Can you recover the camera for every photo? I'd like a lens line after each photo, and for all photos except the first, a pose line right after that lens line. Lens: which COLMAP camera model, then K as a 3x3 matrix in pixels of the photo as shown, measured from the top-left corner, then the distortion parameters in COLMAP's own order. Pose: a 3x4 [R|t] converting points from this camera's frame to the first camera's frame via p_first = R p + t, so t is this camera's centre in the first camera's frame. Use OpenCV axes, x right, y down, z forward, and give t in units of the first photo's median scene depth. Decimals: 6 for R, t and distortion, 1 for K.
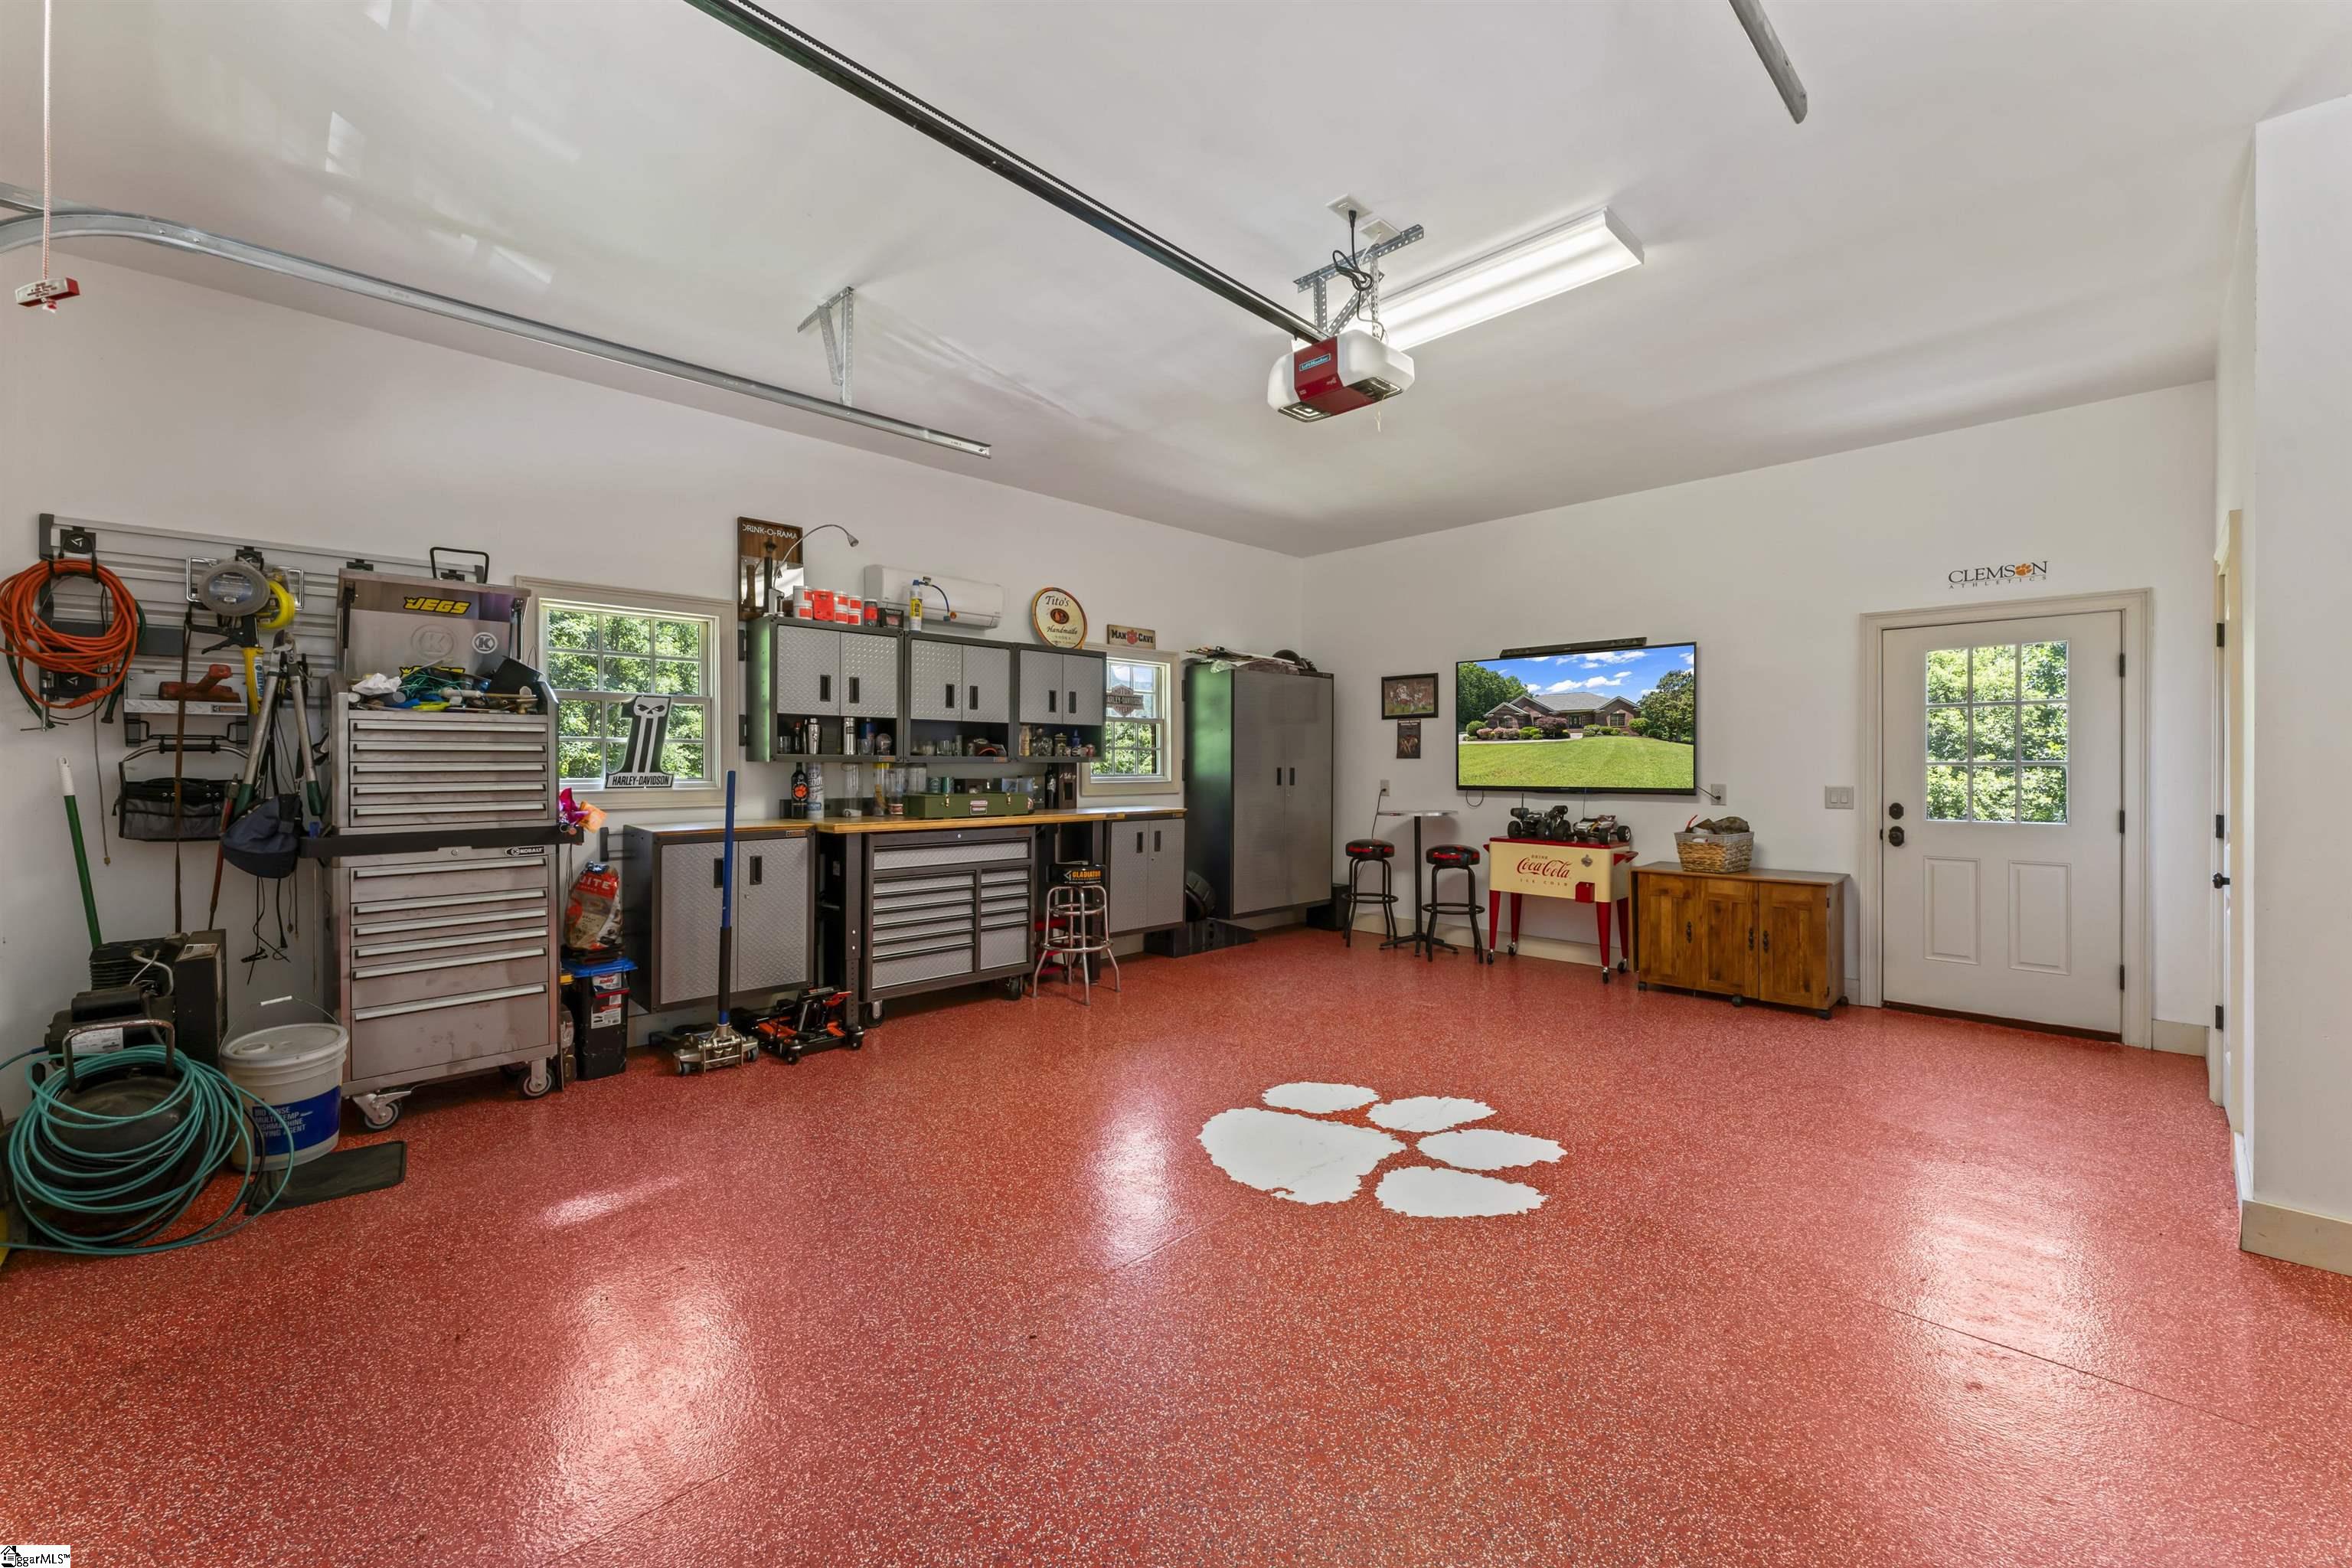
lens RADIAL K [[942.3, 0, 1180.2], [0, 942.3, 766.6], [0, 0, 1]] dist [0.000829, -0.000273]
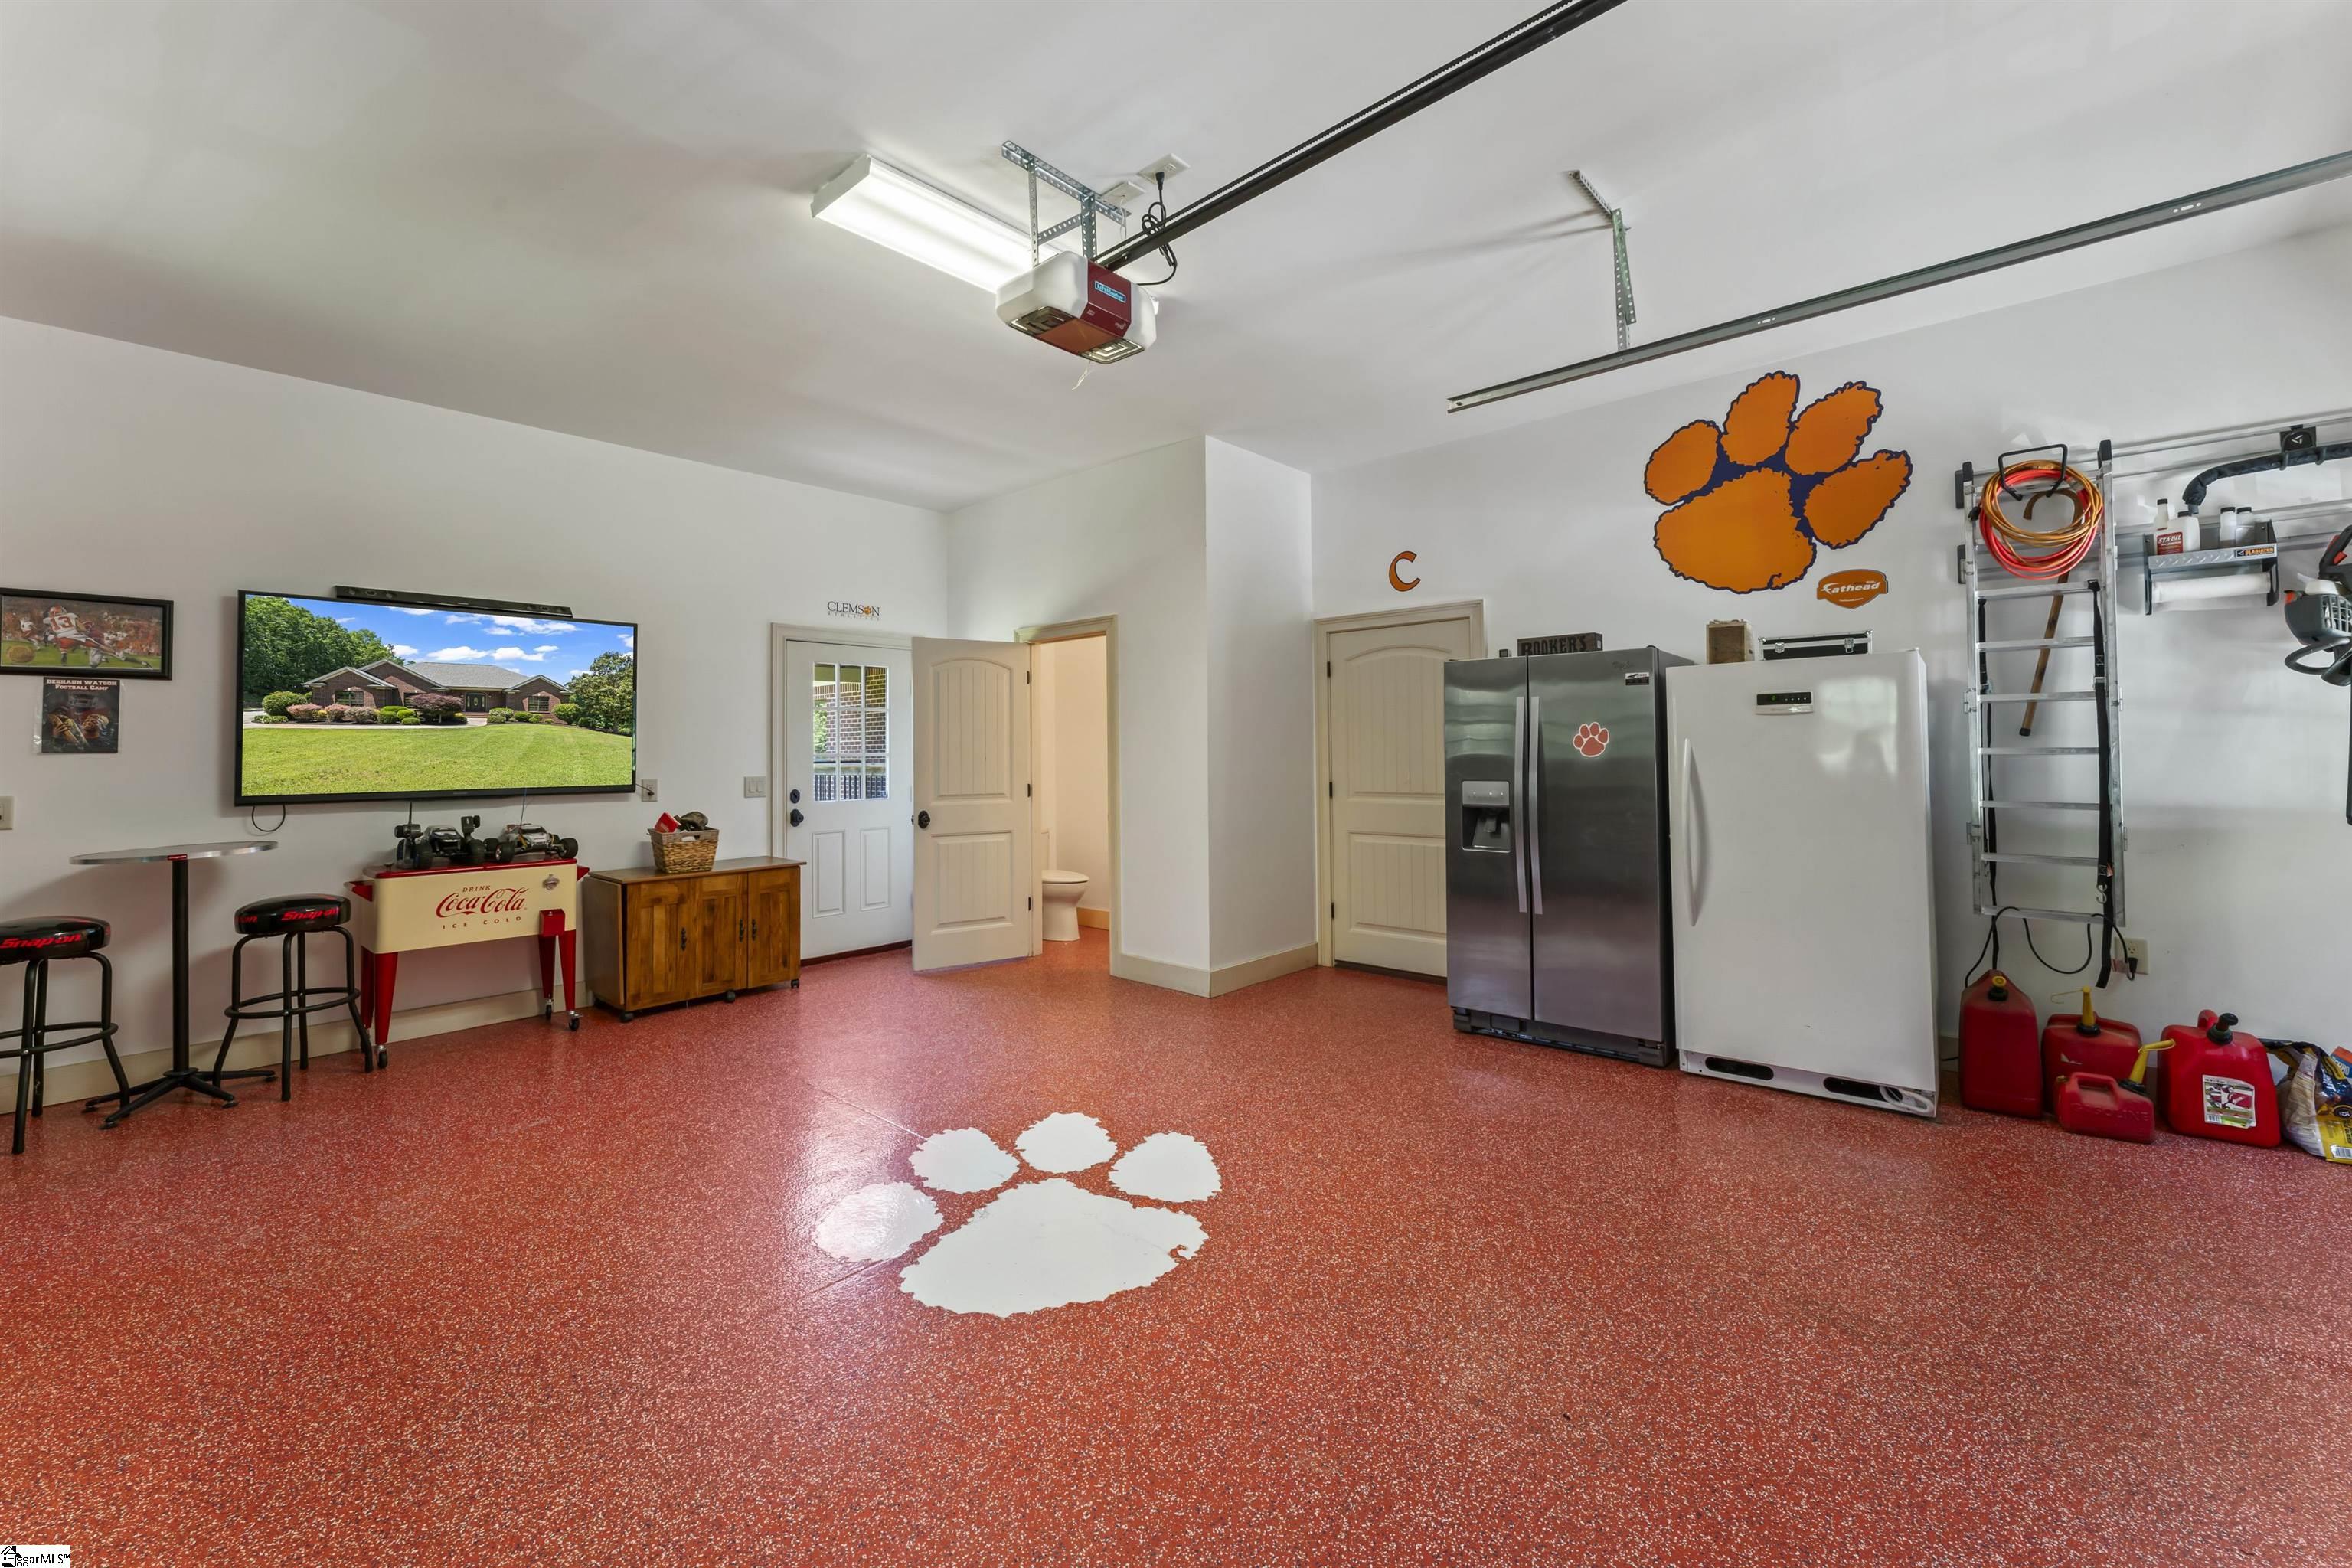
lens RADIAL K [[942.3, 0, 1167.1], [0, 942.3, 729.0], [0, 0, 1]] dist [0.000829, -0.000273]
pose [[-0.044861, 0.024423, 0.998695, -0.405405], [0.013085, 0.999630, -0.023858, -0.002200], [-0.998908, 0.011997, -0.045164, 0.558432]]
